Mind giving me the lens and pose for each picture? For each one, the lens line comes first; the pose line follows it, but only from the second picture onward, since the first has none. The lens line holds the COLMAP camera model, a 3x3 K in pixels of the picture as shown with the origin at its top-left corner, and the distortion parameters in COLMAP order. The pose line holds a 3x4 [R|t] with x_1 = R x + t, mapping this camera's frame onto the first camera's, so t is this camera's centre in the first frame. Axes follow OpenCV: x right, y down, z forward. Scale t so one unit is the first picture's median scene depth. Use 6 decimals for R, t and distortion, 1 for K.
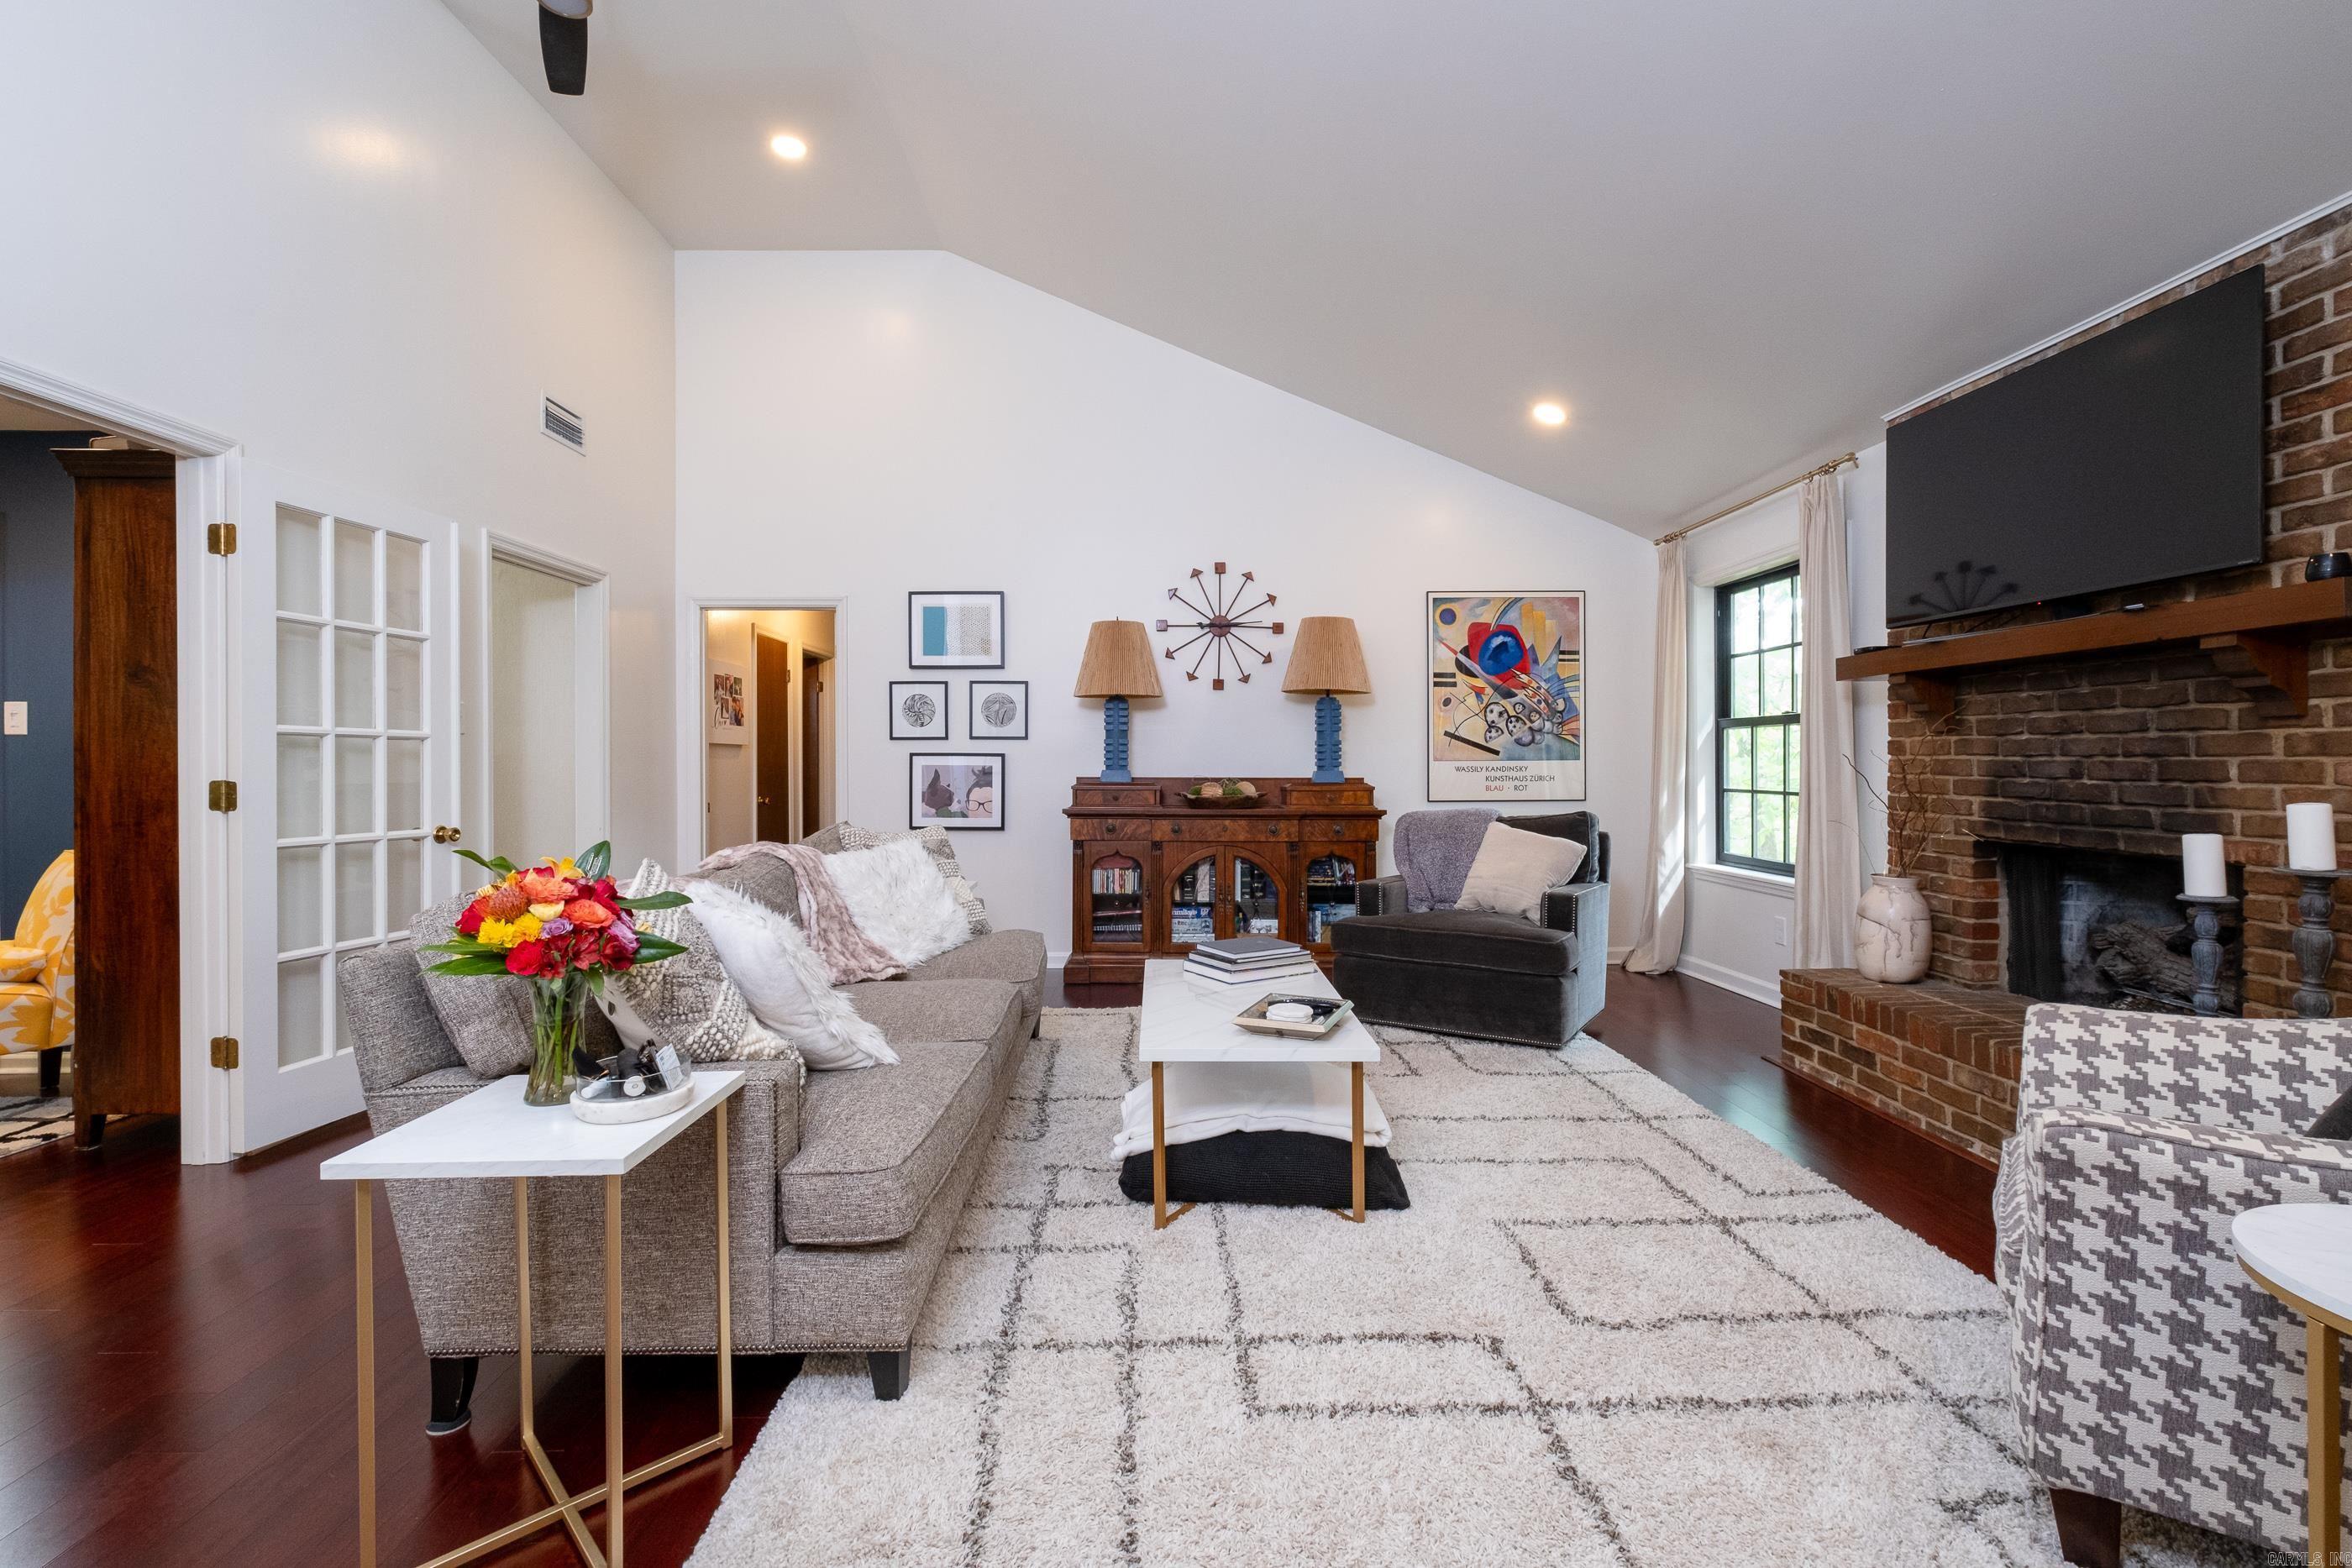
lens RADIAL K [[1047.7, 0, 1173.9], [0, 1047.7, 769.8], [0, 0, 1]] dist [-0.005100, 0.001433]
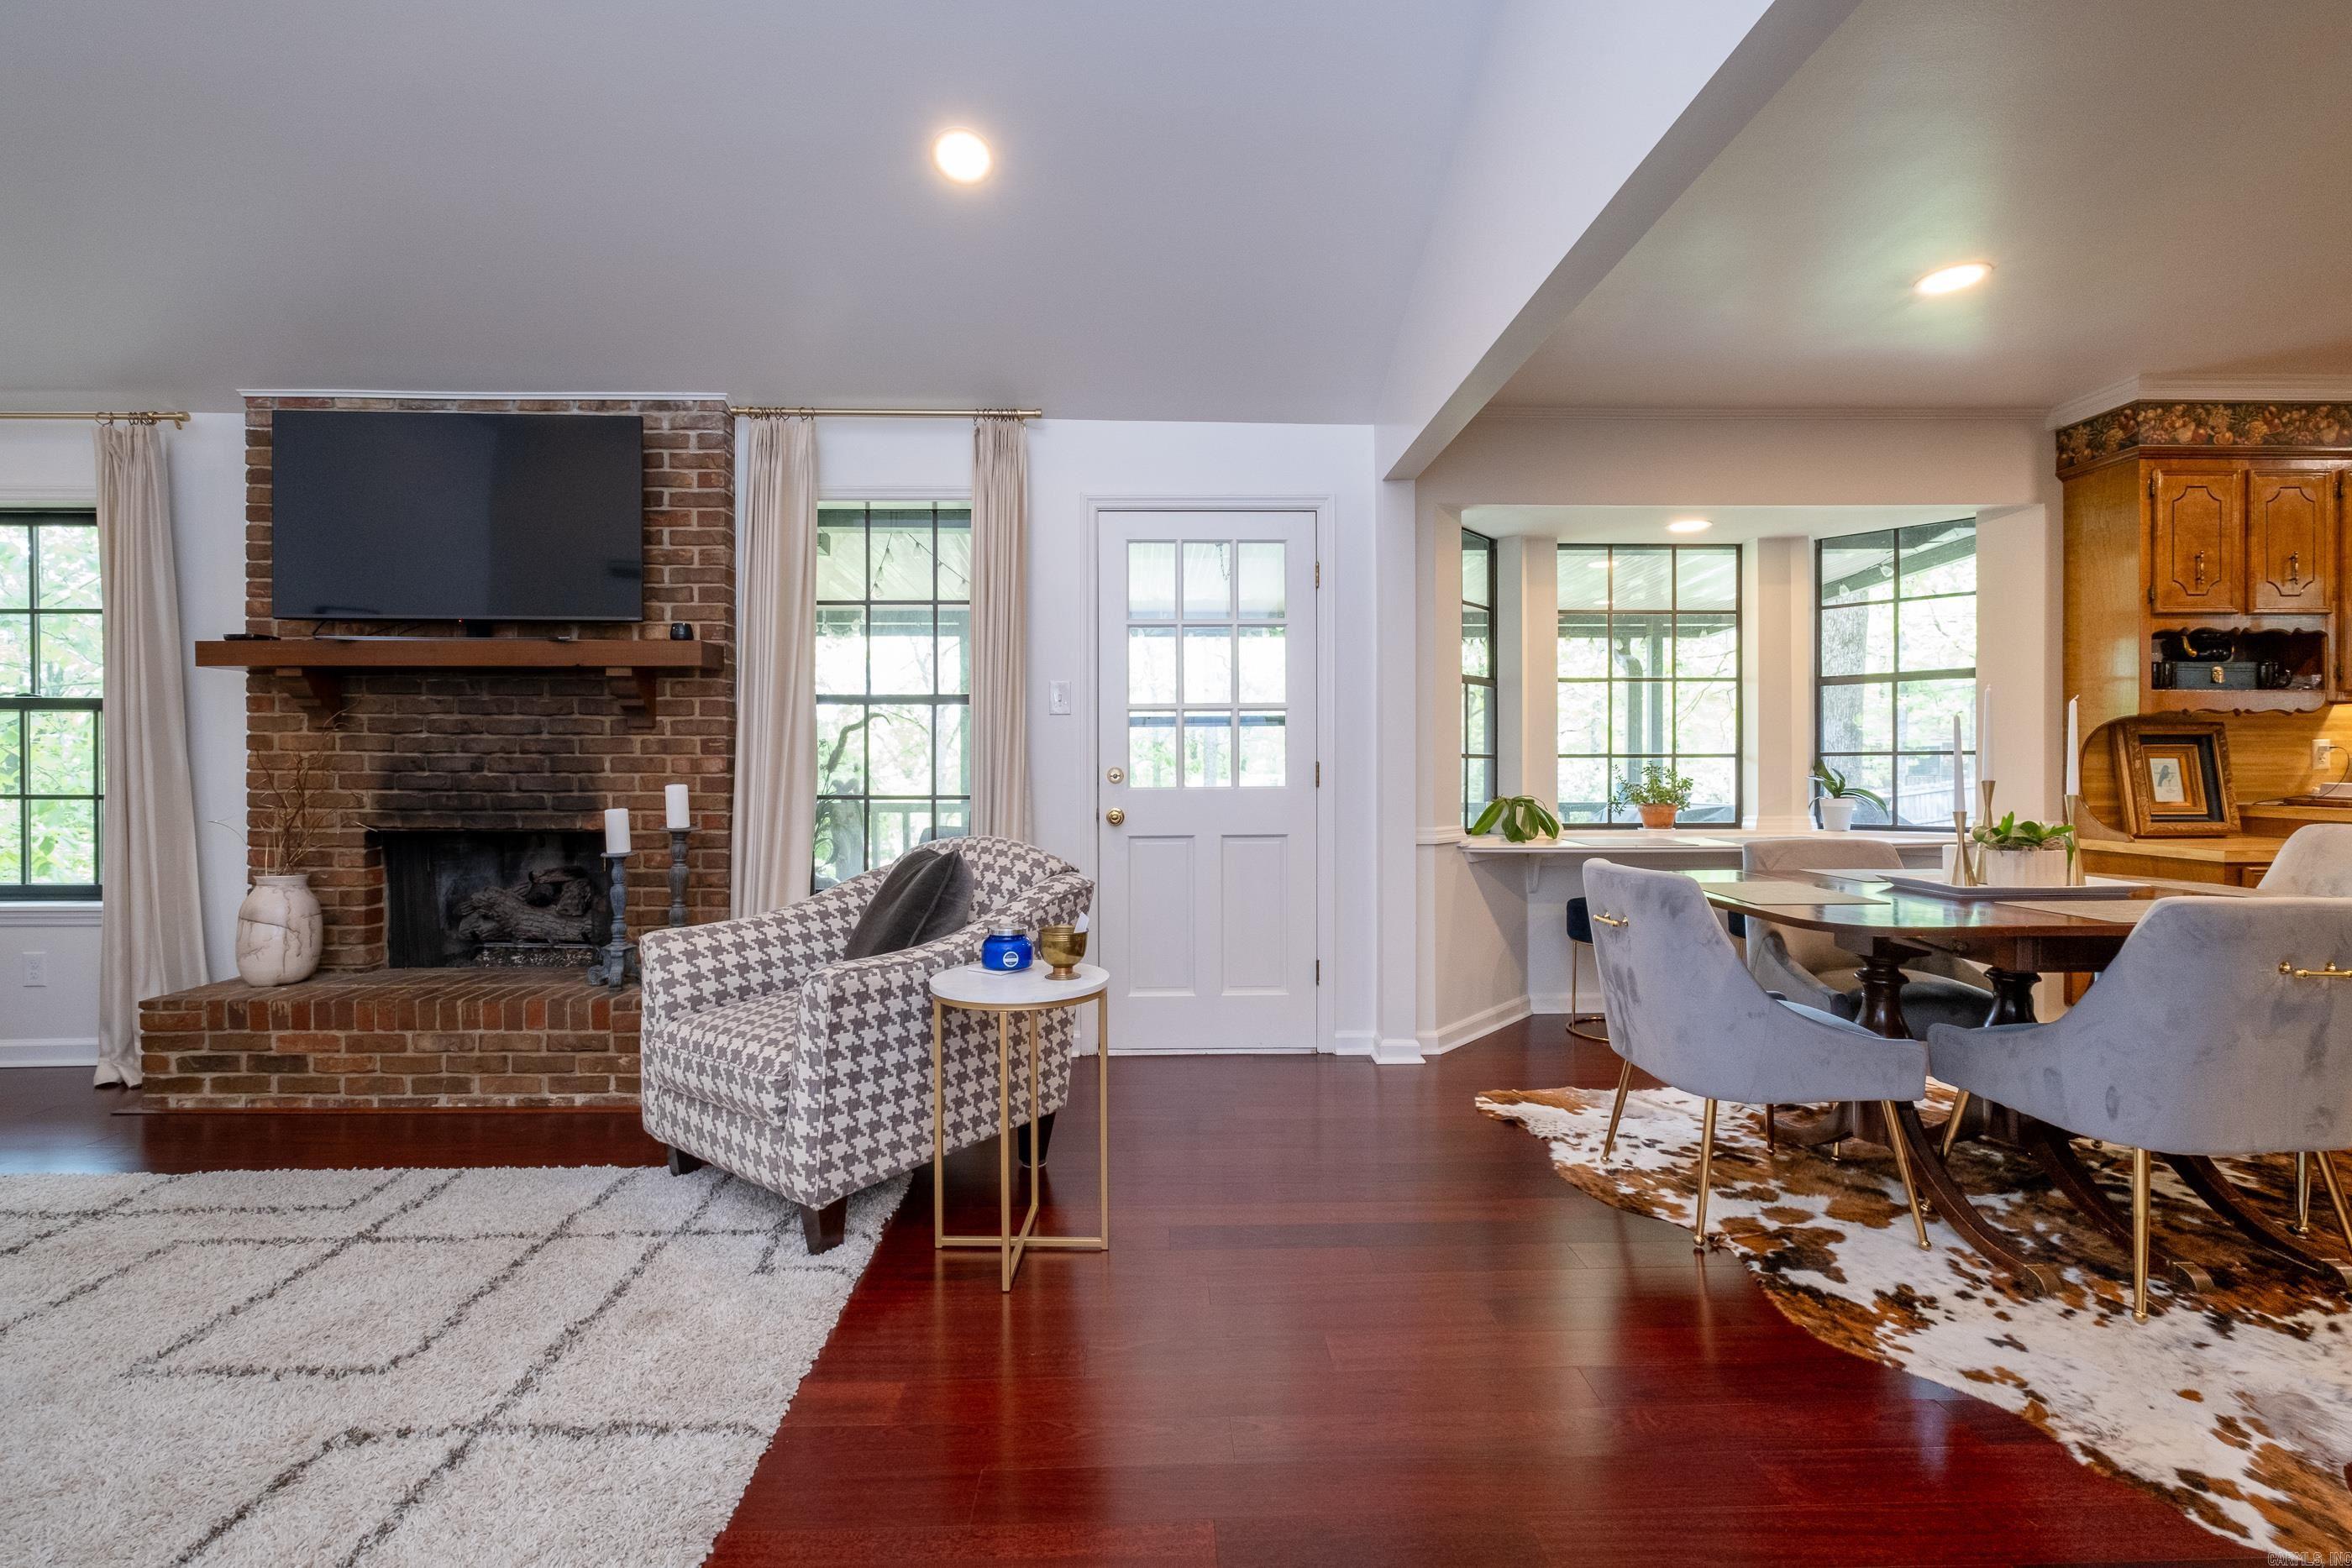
lens RADIAL K [[1047.7, 0, 1167.4], [0, 1047.7, 775.0], [0, 0, 1]] dist [-0.005100, 0.001433]
pose [[-0.010459, -0.003446, 0.999939, -0.330639], [0.006016, 0.999976, 0.003509, 0.012419], [-0.999927, 0.006053, -0.010438, 0.216768]]
